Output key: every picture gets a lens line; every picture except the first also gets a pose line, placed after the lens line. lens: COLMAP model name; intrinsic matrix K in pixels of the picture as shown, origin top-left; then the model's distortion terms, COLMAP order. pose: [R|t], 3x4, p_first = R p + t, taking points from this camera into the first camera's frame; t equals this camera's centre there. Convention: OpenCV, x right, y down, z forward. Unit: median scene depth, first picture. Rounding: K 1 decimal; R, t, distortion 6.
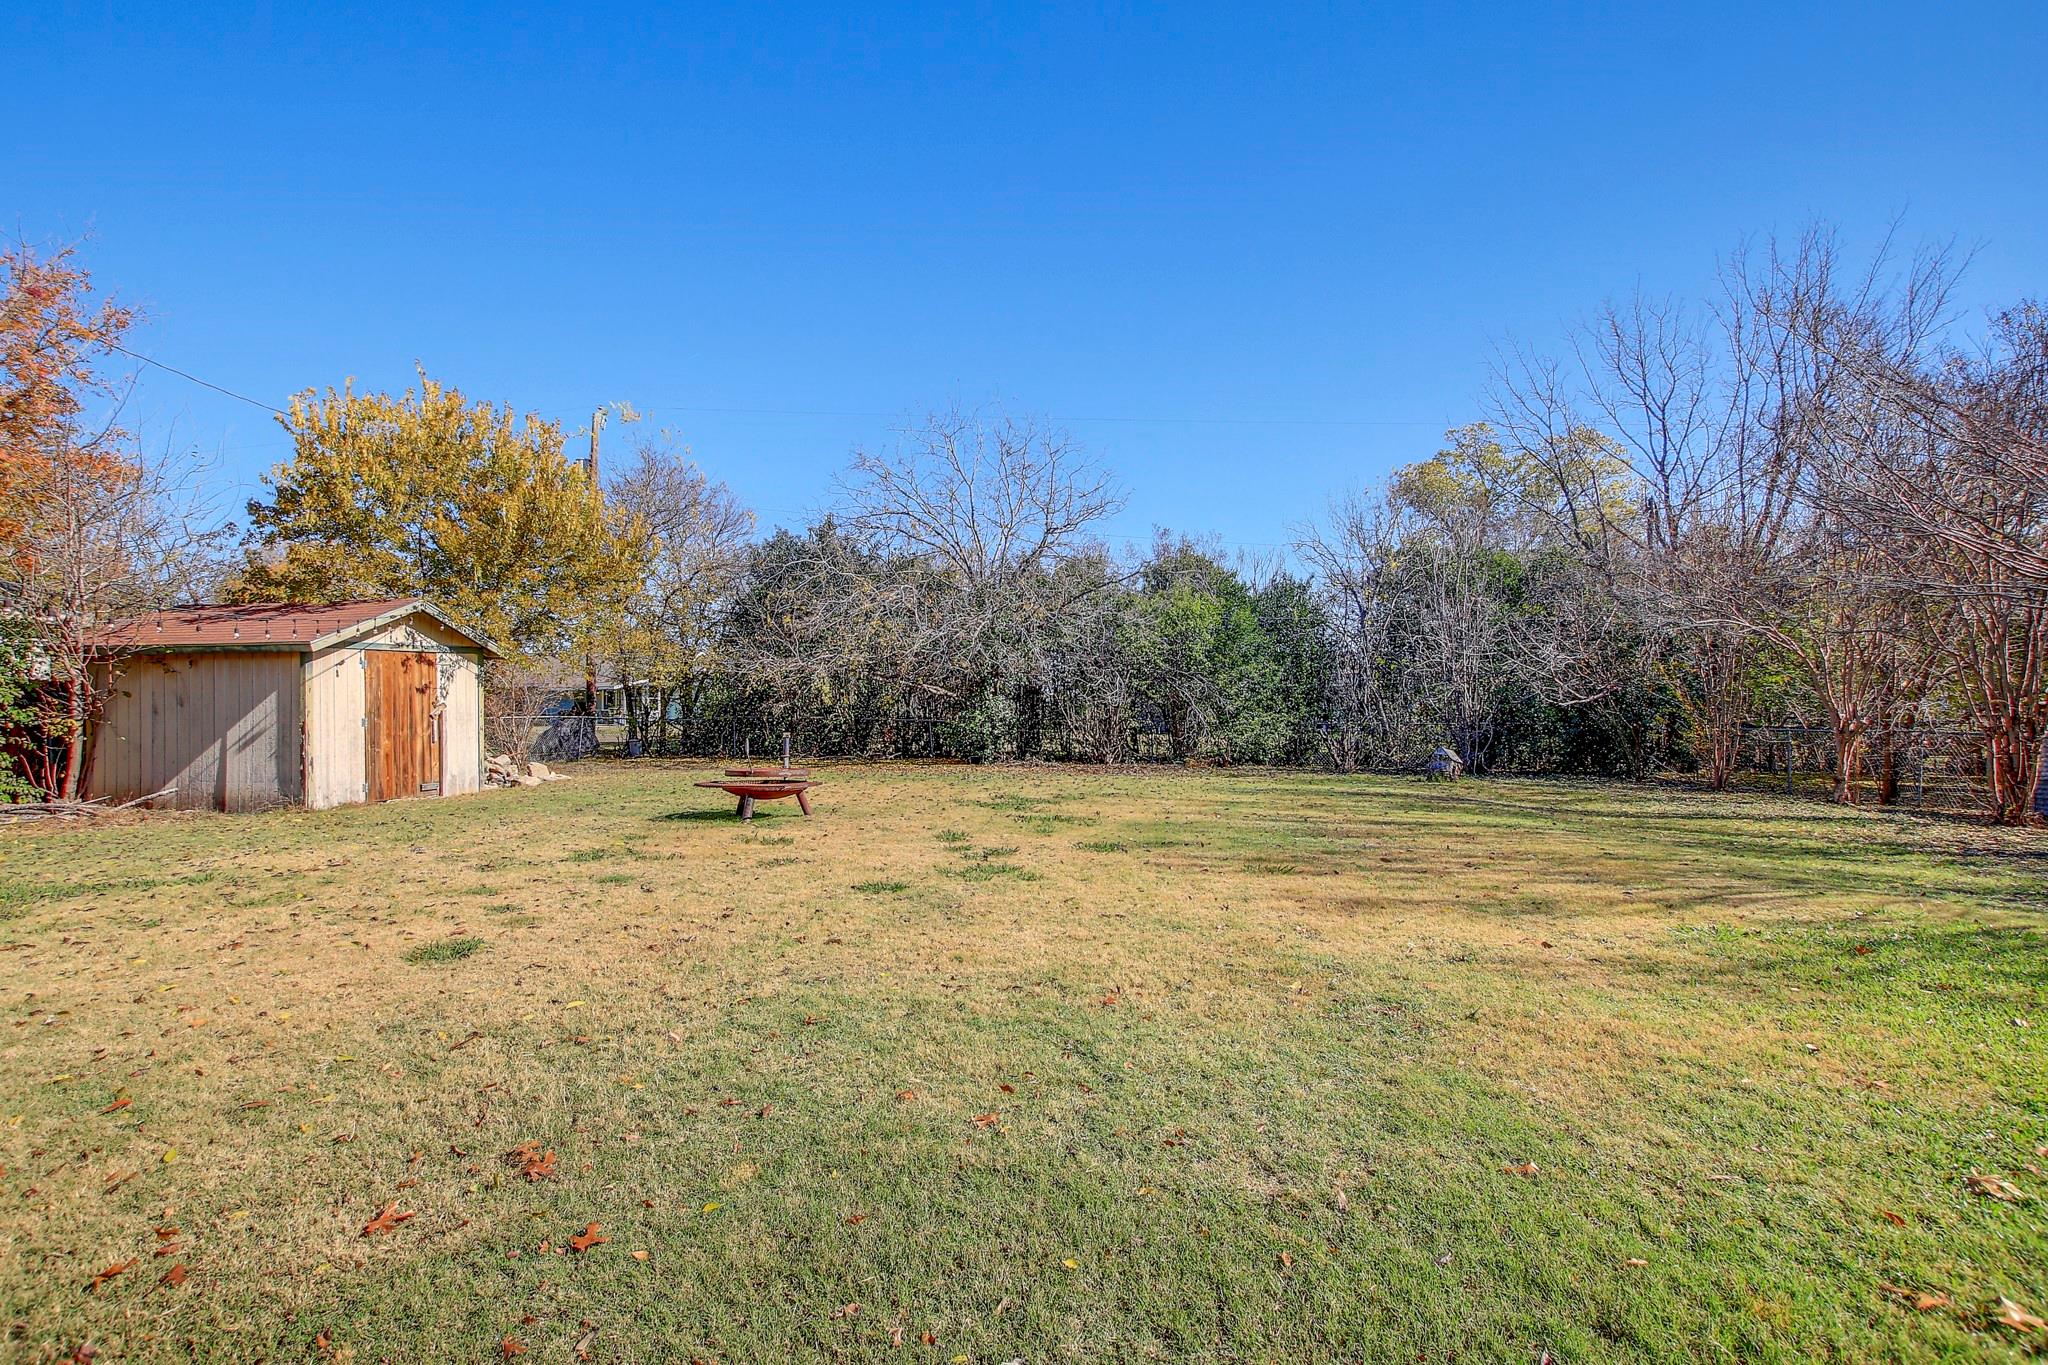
lens RADIAL K [[939.3, 0, 1028.5], [0, 939.3, 685.2], [0, 0, 1]] dist [-0.014121, 0.006885]
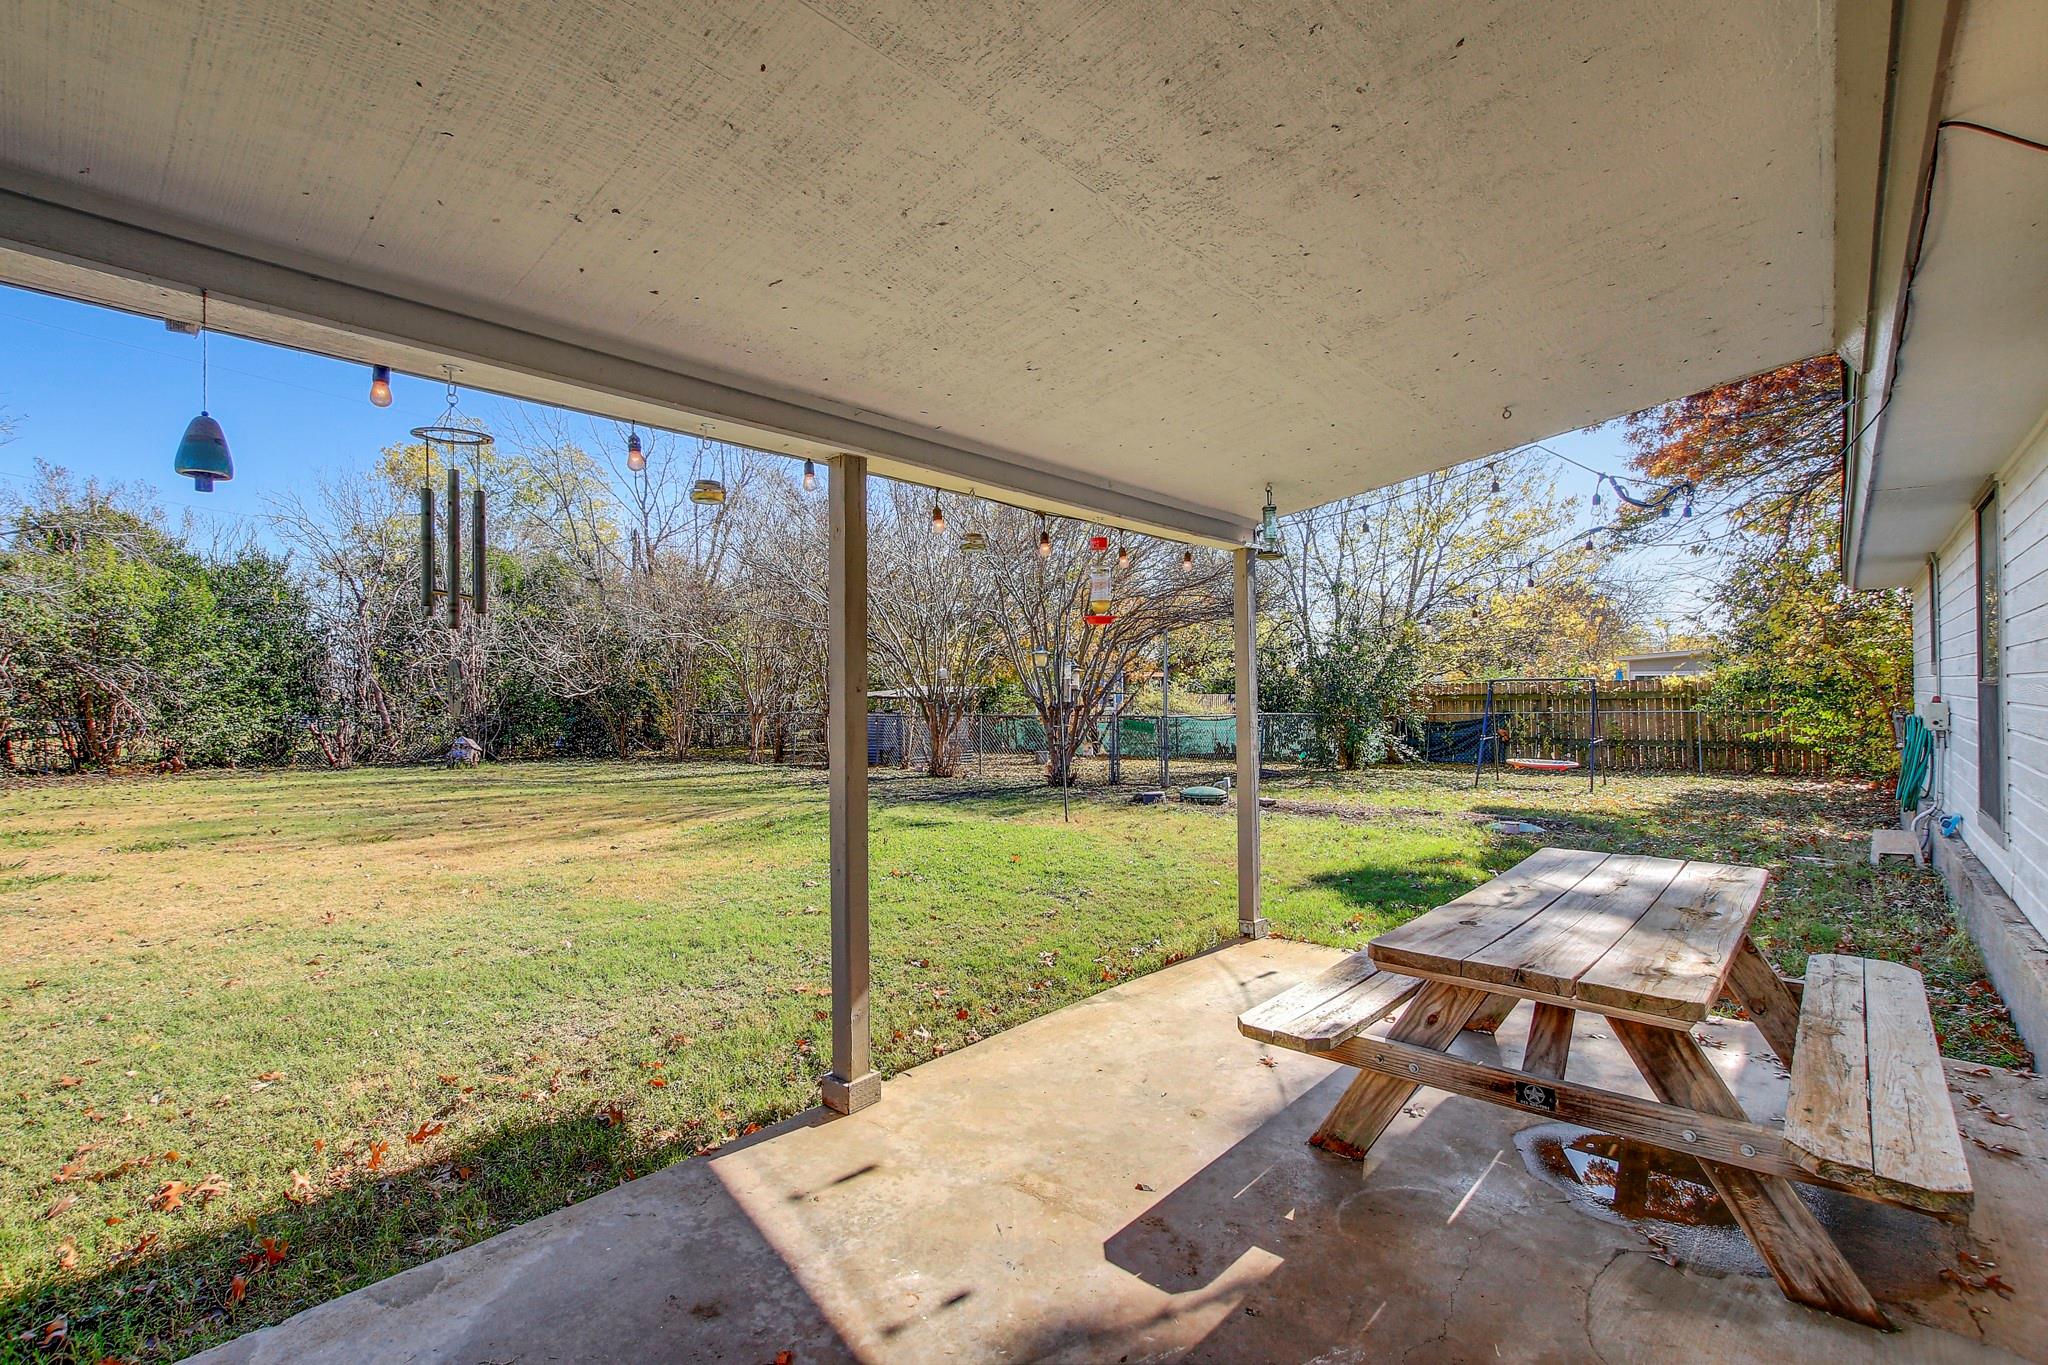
lens RADIAL K [[939.3, 0, 1025.5], [0, 939.3, 685.3], [0, 0, 1]] dist [-0.014121, 0.006885]
pose [[0.538568, 0.006900, 0.842554, -0.112158], [-0.013549, 0.999908, 0.000472, -0.001947], [-0.842473, -0.011670, 0.538612, -0.120505]]
